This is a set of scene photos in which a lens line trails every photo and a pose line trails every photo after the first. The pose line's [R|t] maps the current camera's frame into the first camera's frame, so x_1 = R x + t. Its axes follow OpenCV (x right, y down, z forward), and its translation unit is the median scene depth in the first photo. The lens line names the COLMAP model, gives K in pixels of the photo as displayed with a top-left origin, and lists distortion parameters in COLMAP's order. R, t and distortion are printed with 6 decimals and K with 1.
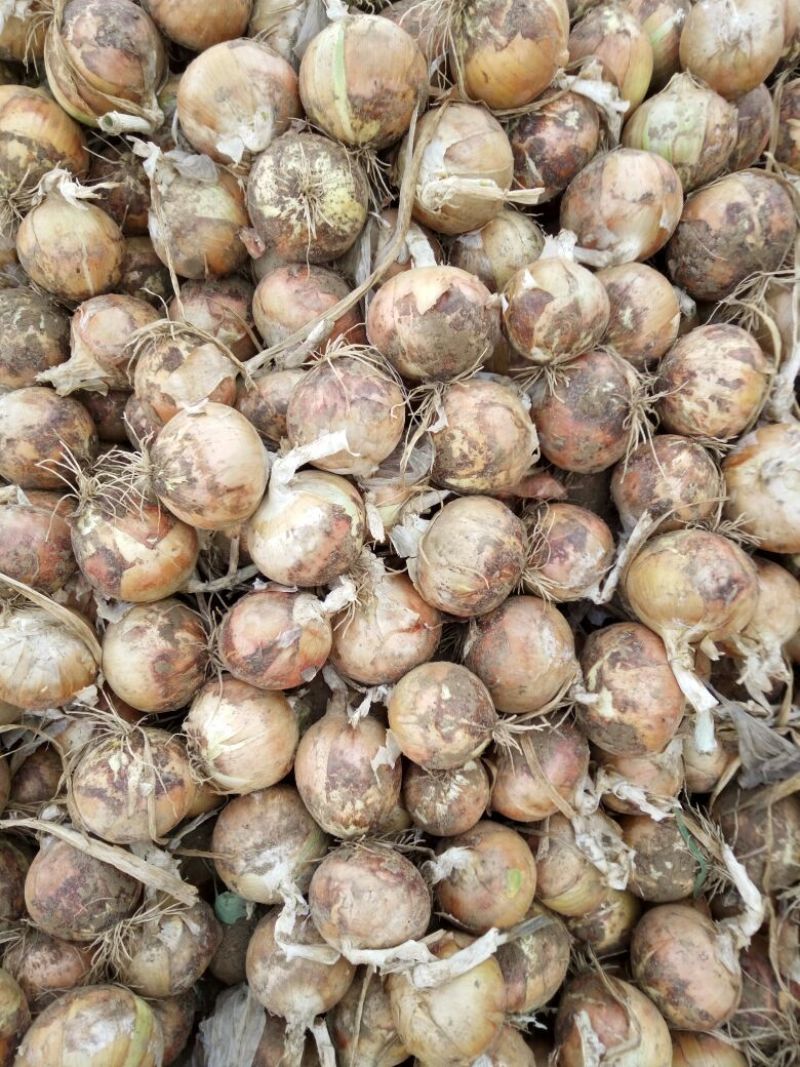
lens RADIAL K [[812.1, 0, 415.3], [0, 812.1, 533.7], [0, 0, 1]] dist [0.007173, -0.002677]
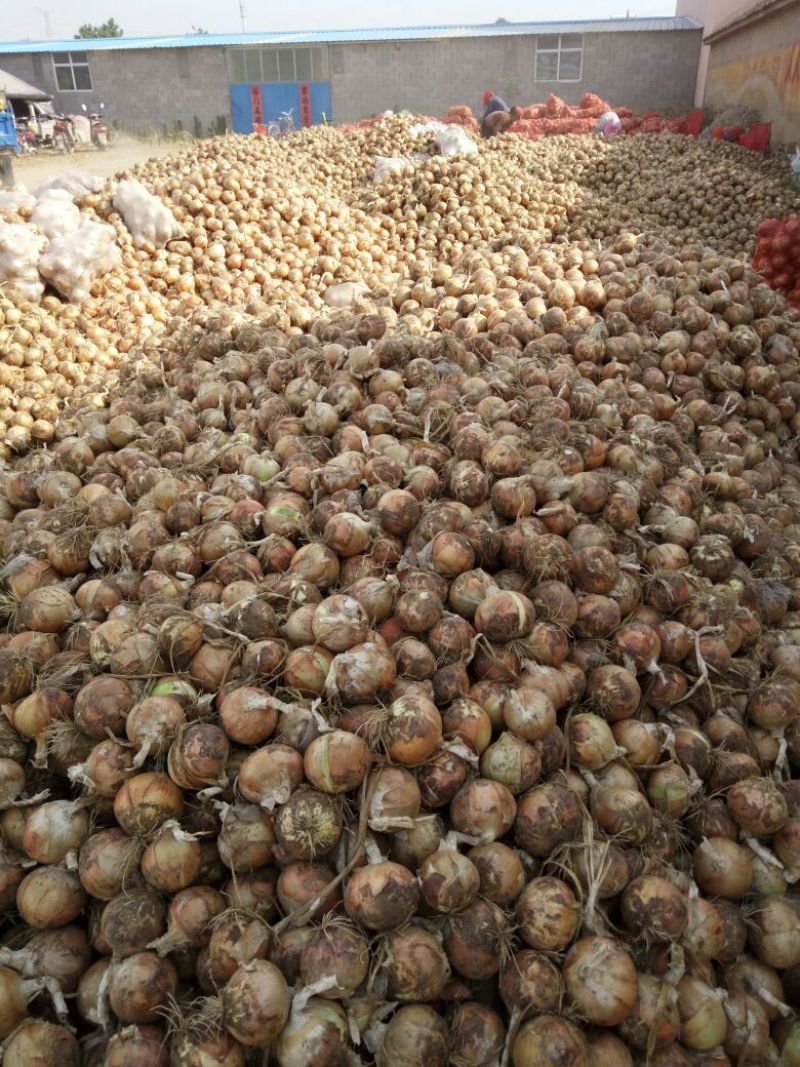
lens RADIAL K [[812.1, 0, 415.3], [0, 812.1, 533.7], [0, 0, 1]] dist [0.007173, -0.002677]
pose [[0.996400, -0.061741, 0.058096, 0.040054], [0.082198, 0.871317, -0.483787, -0.080530], [-0.020751, 0.486821, 0.873255, -0.927669]]
